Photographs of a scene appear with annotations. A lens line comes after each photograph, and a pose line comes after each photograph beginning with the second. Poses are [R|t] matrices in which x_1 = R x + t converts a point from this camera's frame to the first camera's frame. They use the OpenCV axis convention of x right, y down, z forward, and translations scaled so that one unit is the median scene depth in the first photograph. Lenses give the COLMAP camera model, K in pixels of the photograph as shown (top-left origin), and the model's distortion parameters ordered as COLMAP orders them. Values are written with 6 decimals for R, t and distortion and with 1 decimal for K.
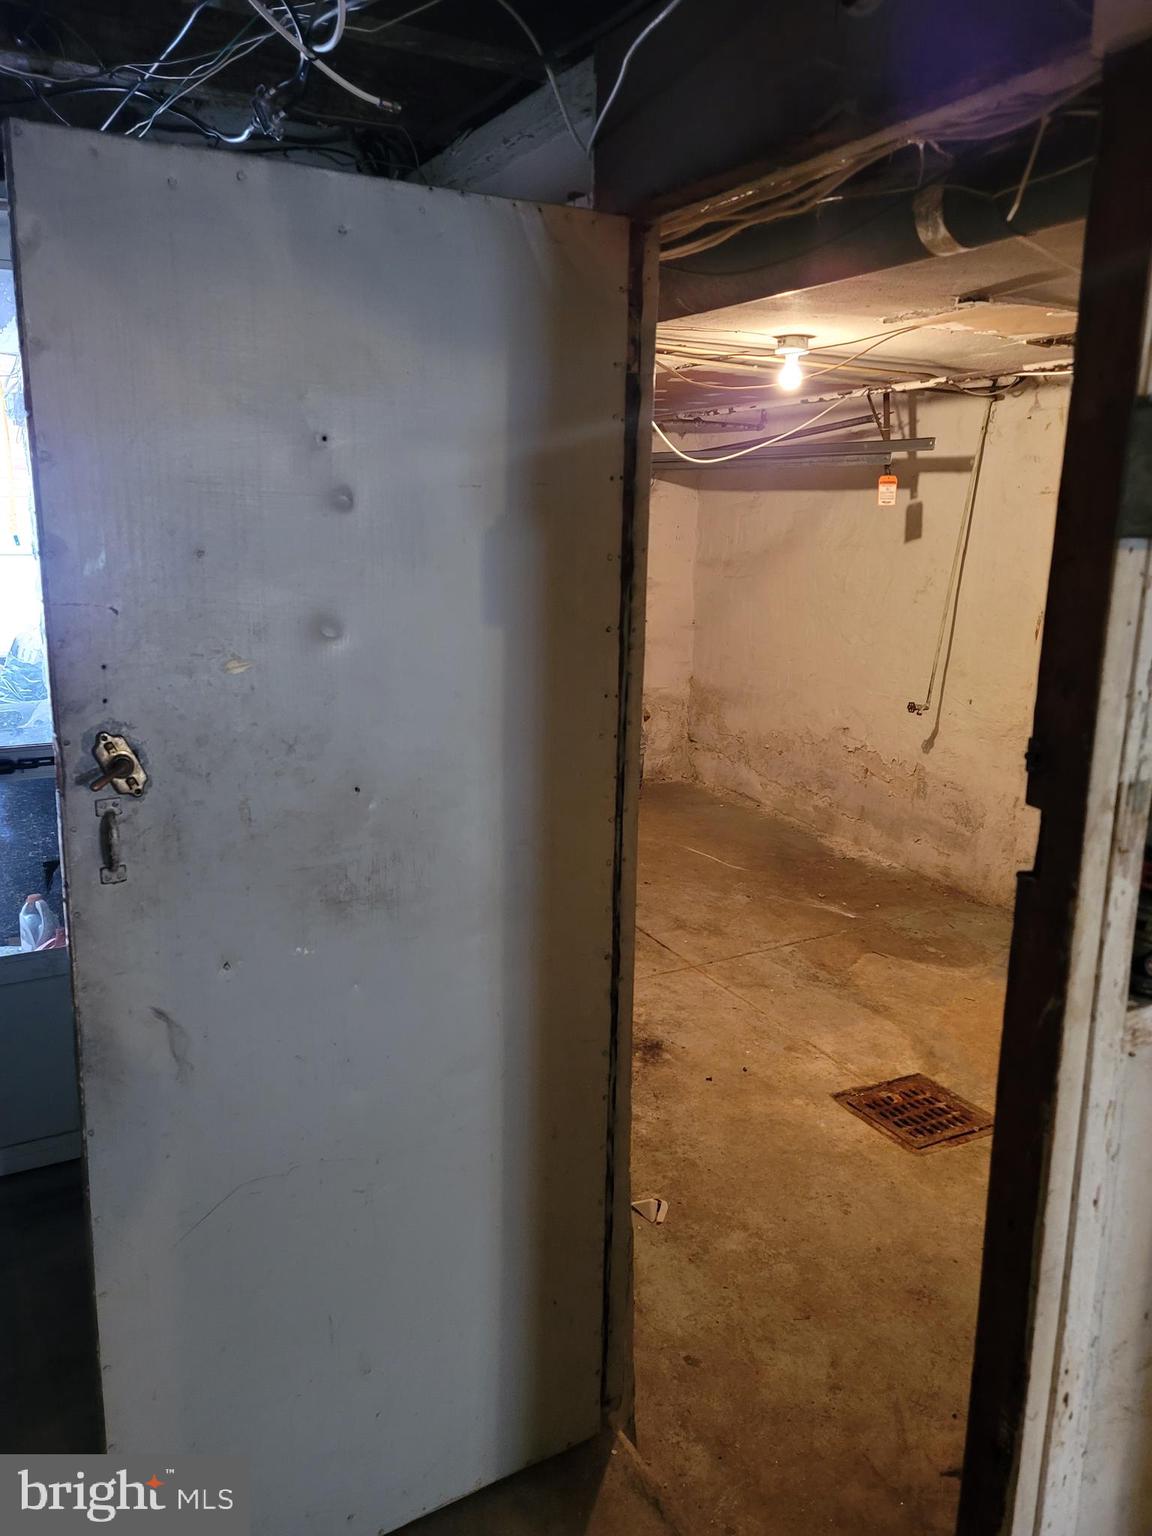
lens RADIAL K [[1134.8, 0, 572.0], [0, 1134.8, 733.8], [0, 0, 1]] dist [0.066674, -0.043358]
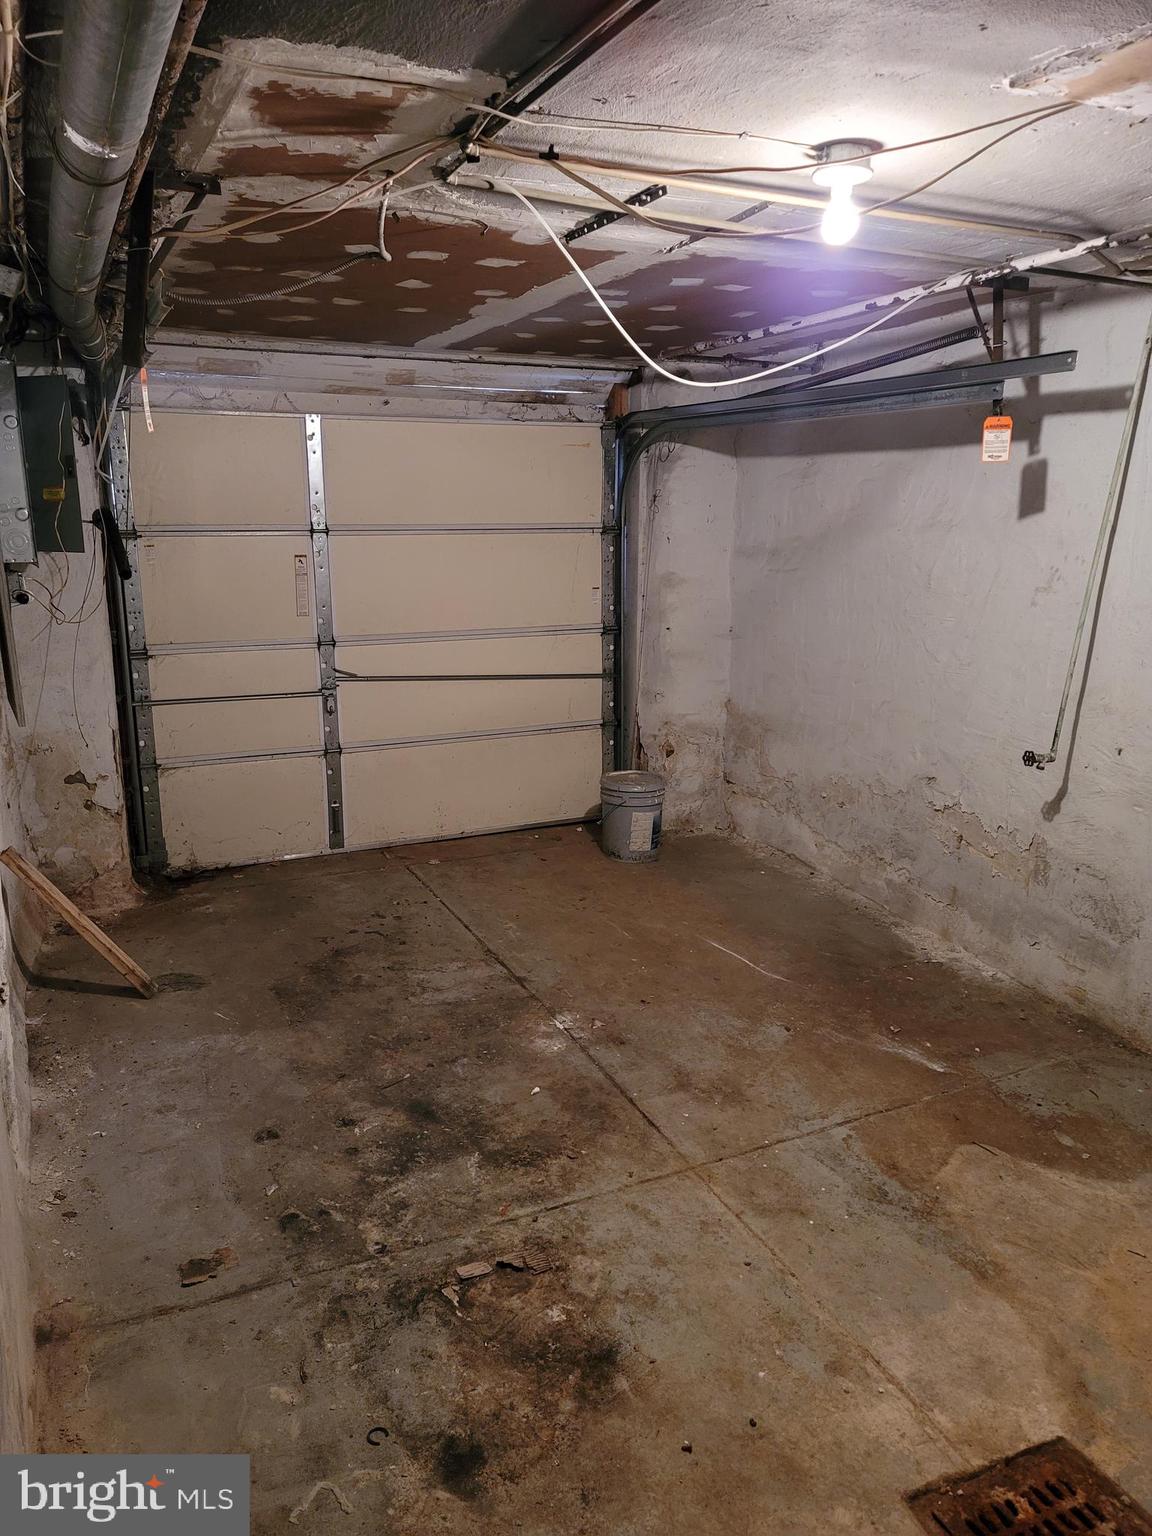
lens RADIAL K [[1134.8, 0, 572.0], [0, 1134.8, 733.8], [0, 0, 1]] dist [0.066674, -0.043358]
pose [[0.997660, 0.005048, -0.068185, 0.069942], [-0.004840, 0.999983, 0.003215, -0.038975], [0.068201, -0.002877, 0.997667, 0.293817]]
